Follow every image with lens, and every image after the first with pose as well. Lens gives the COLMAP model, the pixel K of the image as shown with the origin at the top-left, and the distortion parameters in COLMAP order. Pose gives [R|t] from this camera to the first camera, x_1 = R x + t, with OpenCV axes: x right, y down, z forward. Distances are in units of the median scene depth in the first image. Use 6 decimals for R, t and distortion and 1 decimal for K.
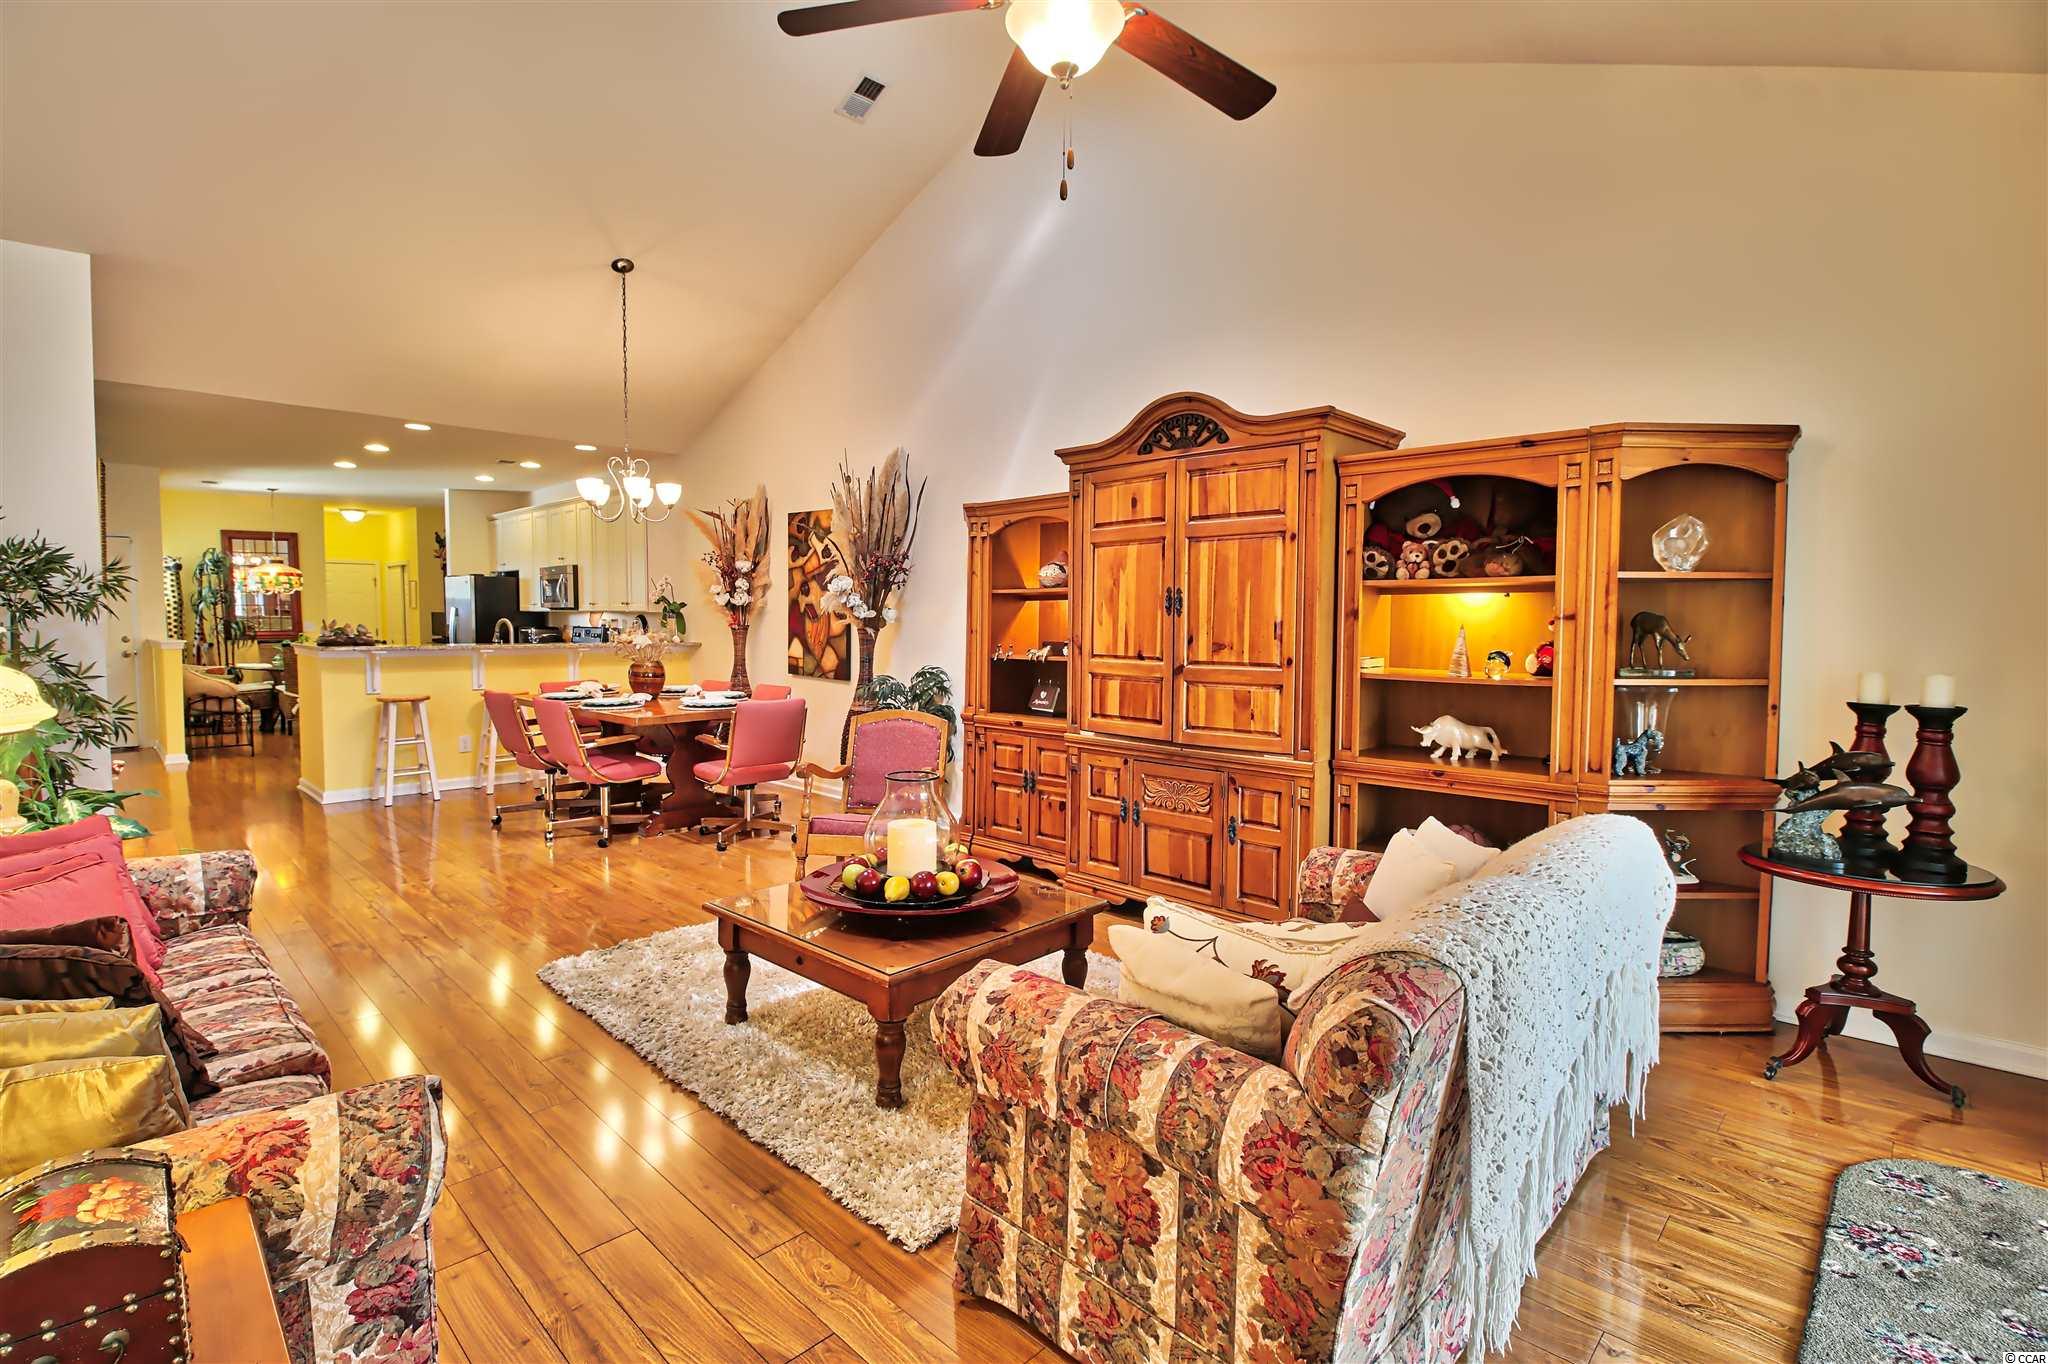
lens RADIAL K [[947.2, 0, 1019.8], [0, 947.2, 676.4], [0, 0, 1]] dist [0.000864, -0.014396]
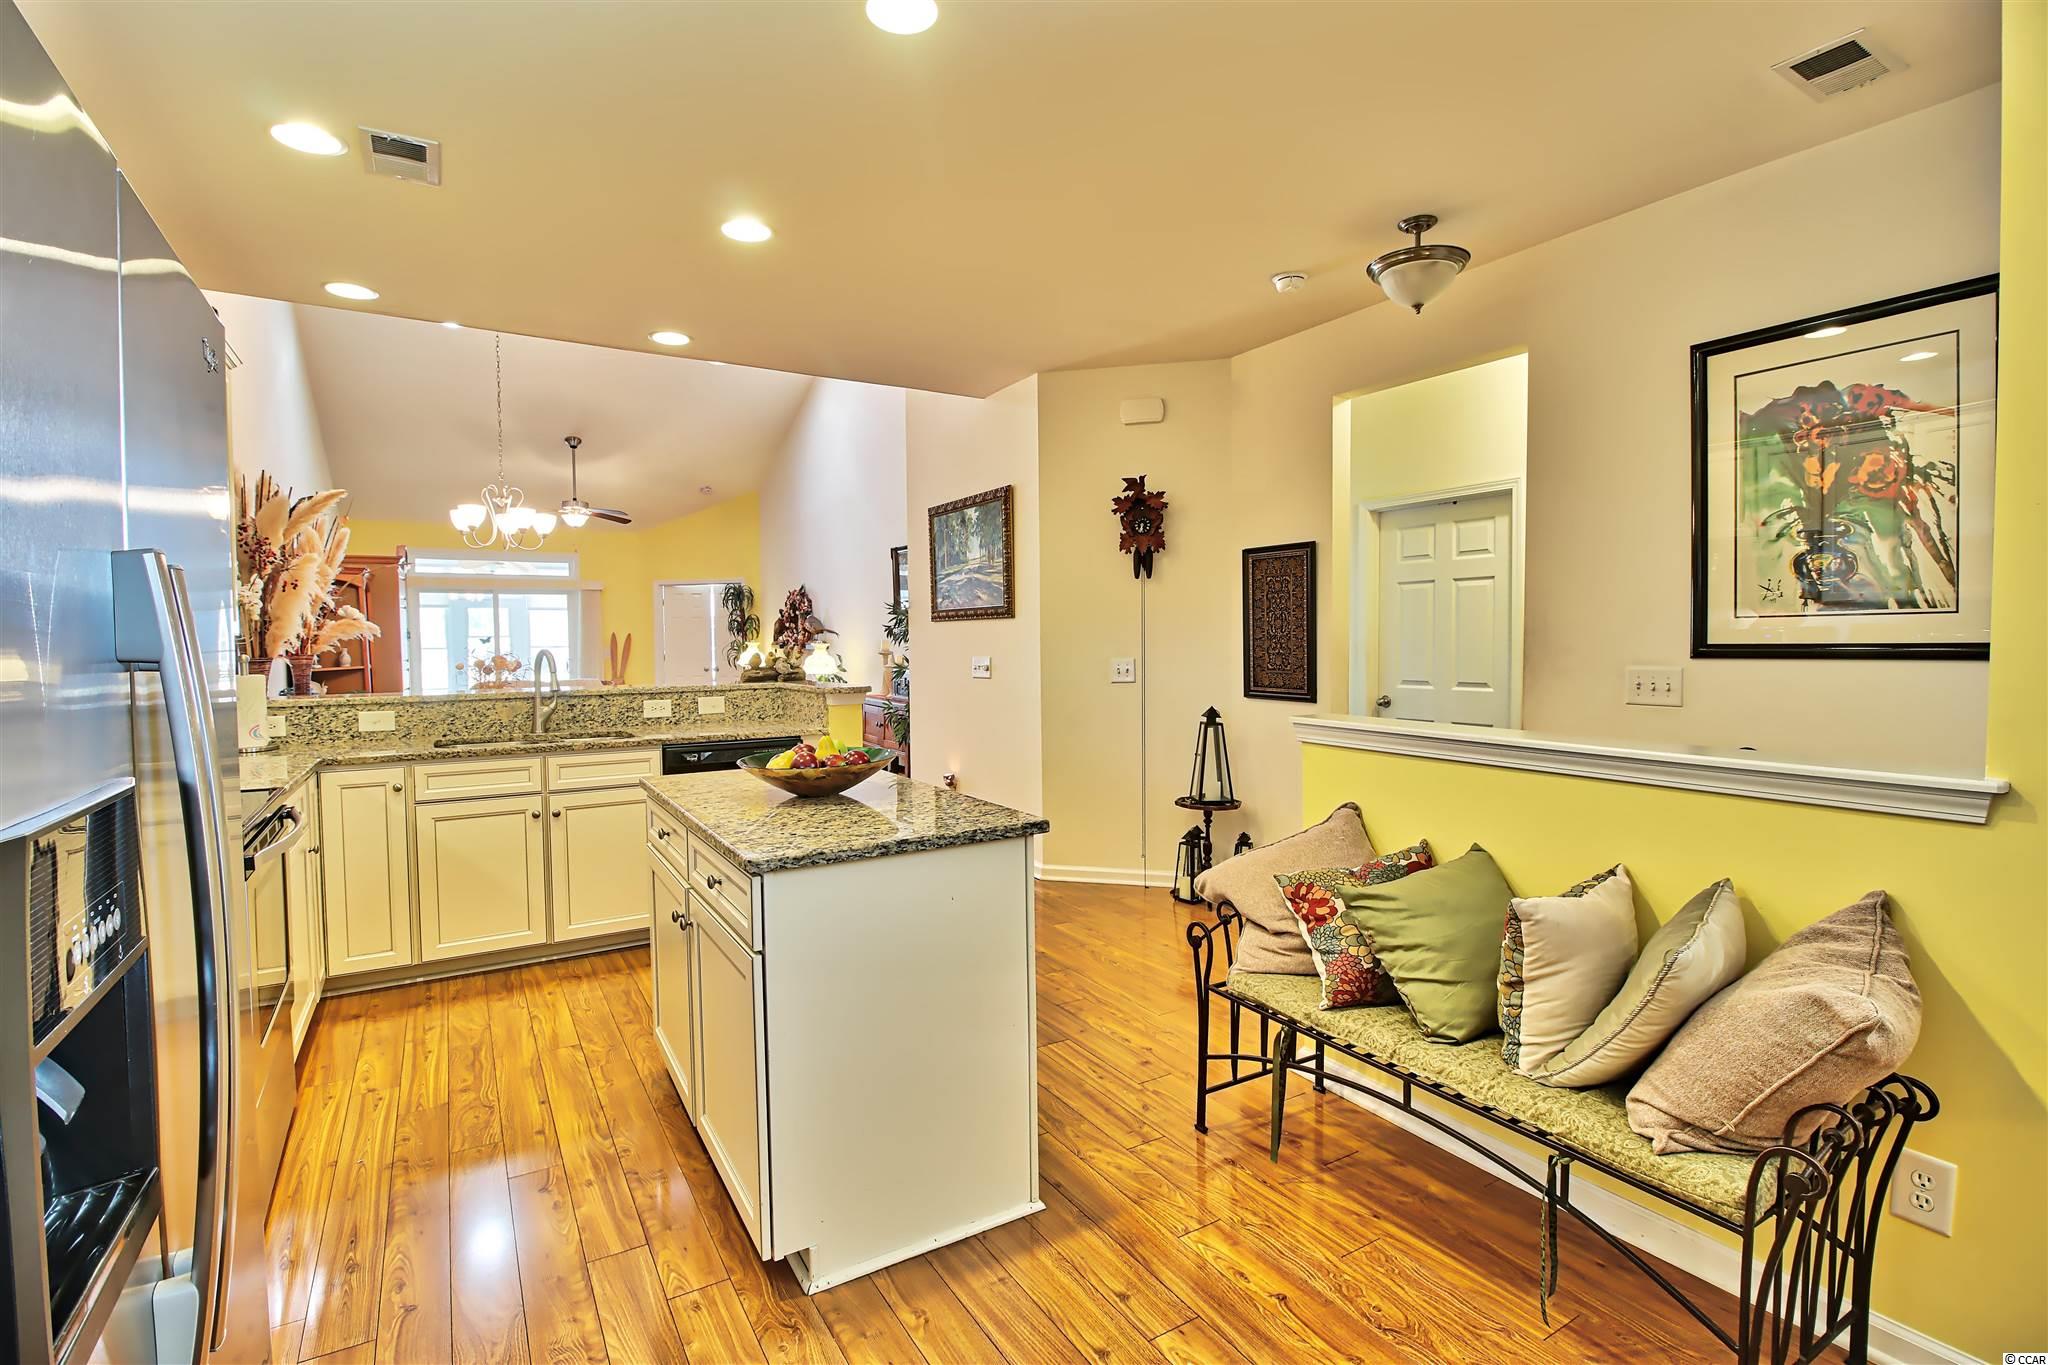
lens RADIAL K [[947.2, 0, 1019.8], [0, 947.2, 676.9], [0, 0, 1]] dist [0.000864, -0.014396]
pose [[-0.968468, -0.009674, 0.248952, -0.984848], [0.016368, 0.994617, 0.102323, -0.099737], [-0.248602, 0.103171, -0.963096, 1.515519]]
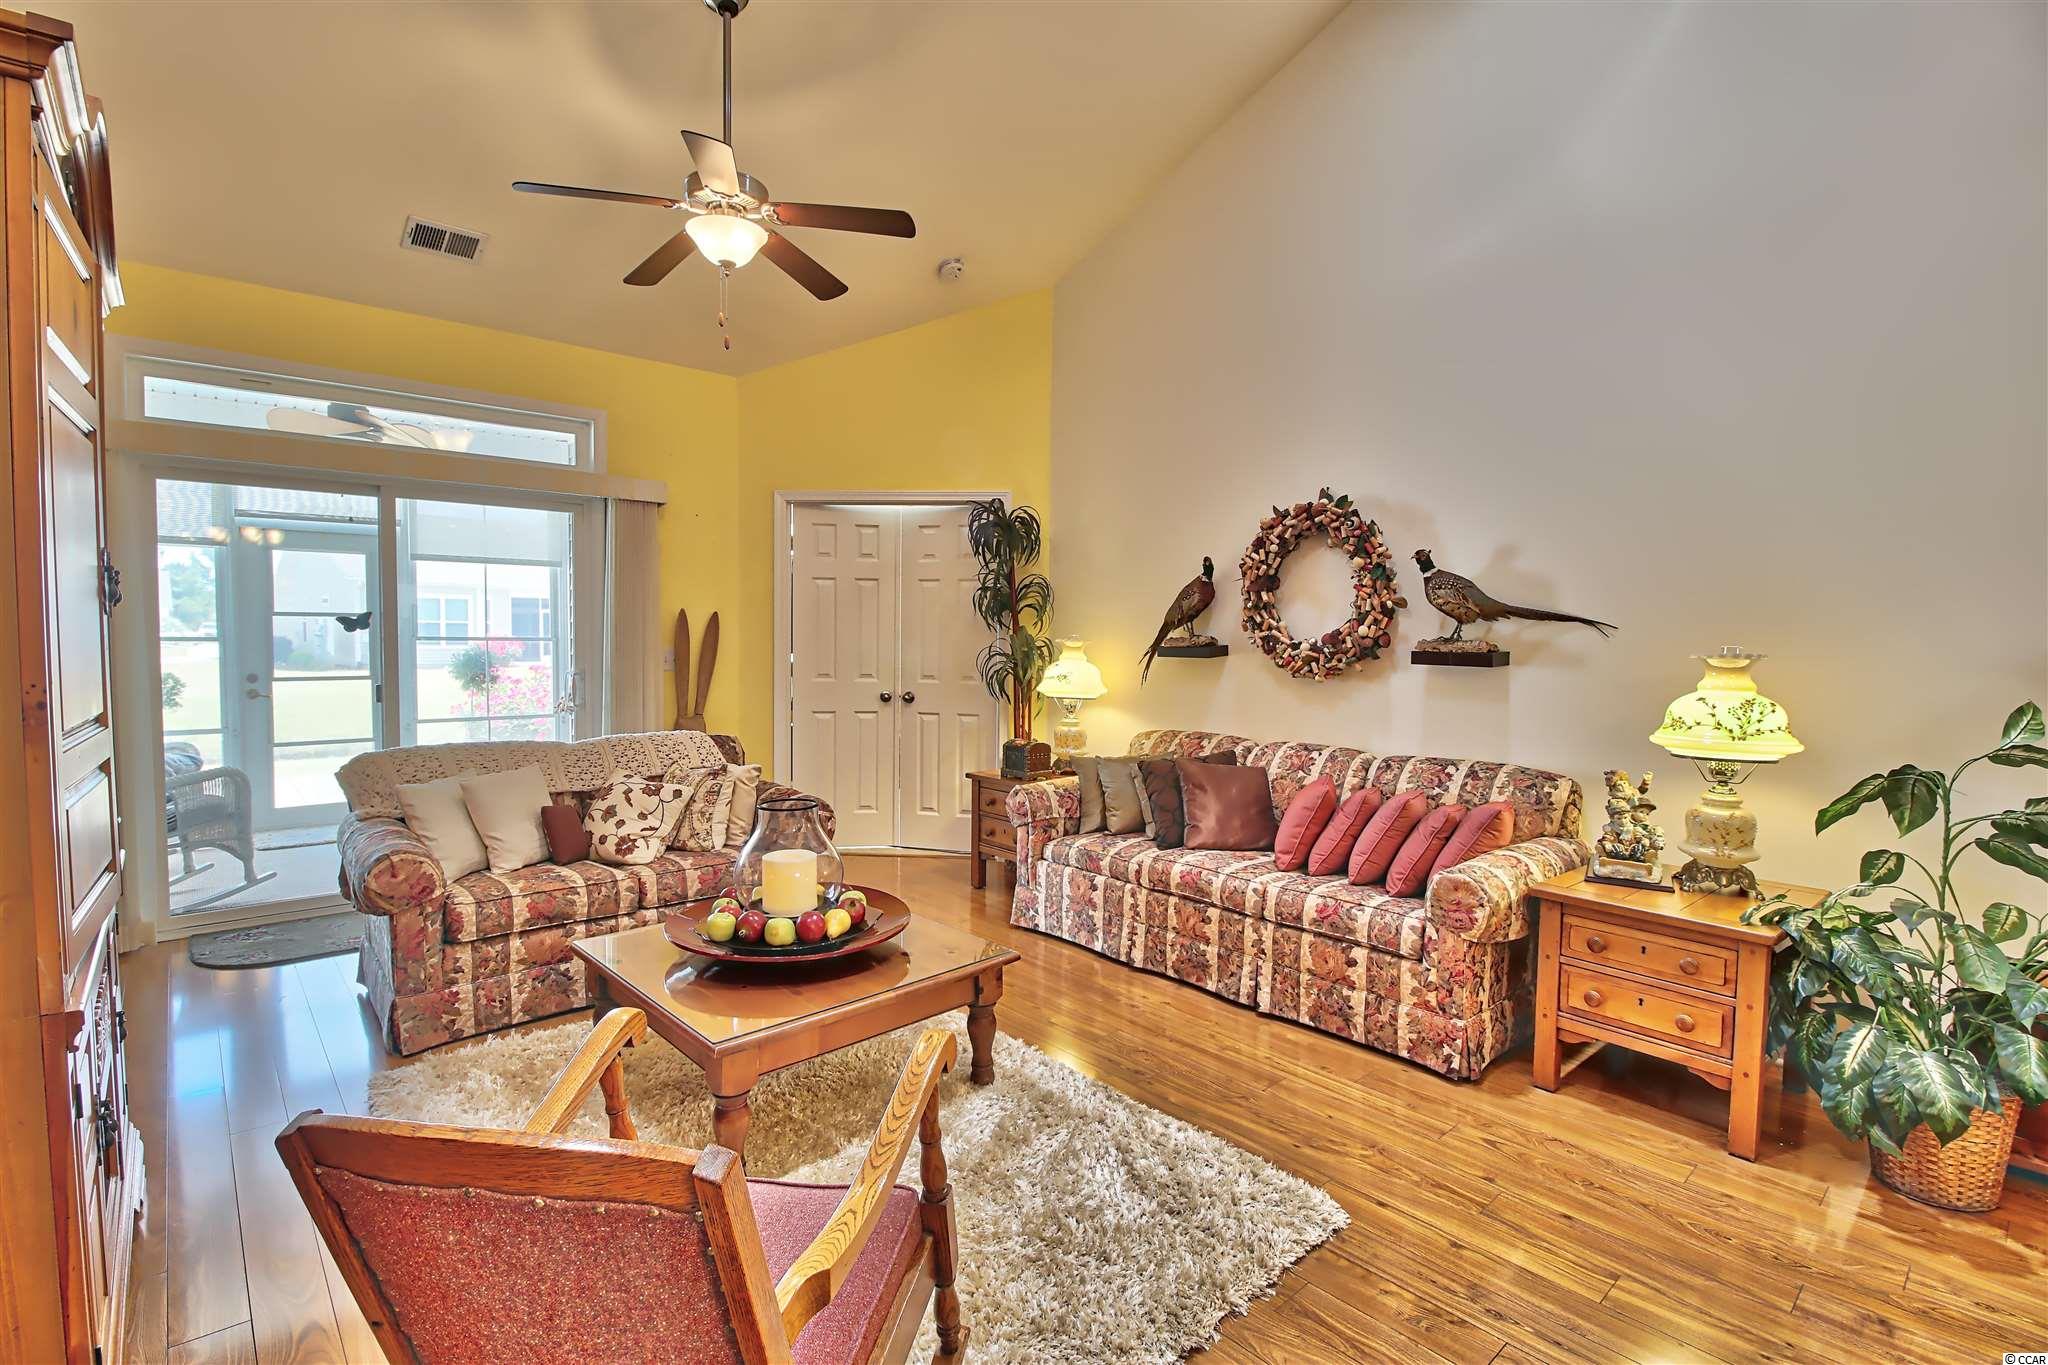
lens RADIAL K [[947.2, 0, 1019.8], [0, 947.2, 676.9], [0, 0, 1]] dist [0.000864, -0.014396]
pose [[-0.997888, -0.019458, 0.061977, -0.154682], [-0.012662, 0.994047, 0.108213, -0.046760], [-0.063714, 0.107200, -0.992194, 0.747991]]
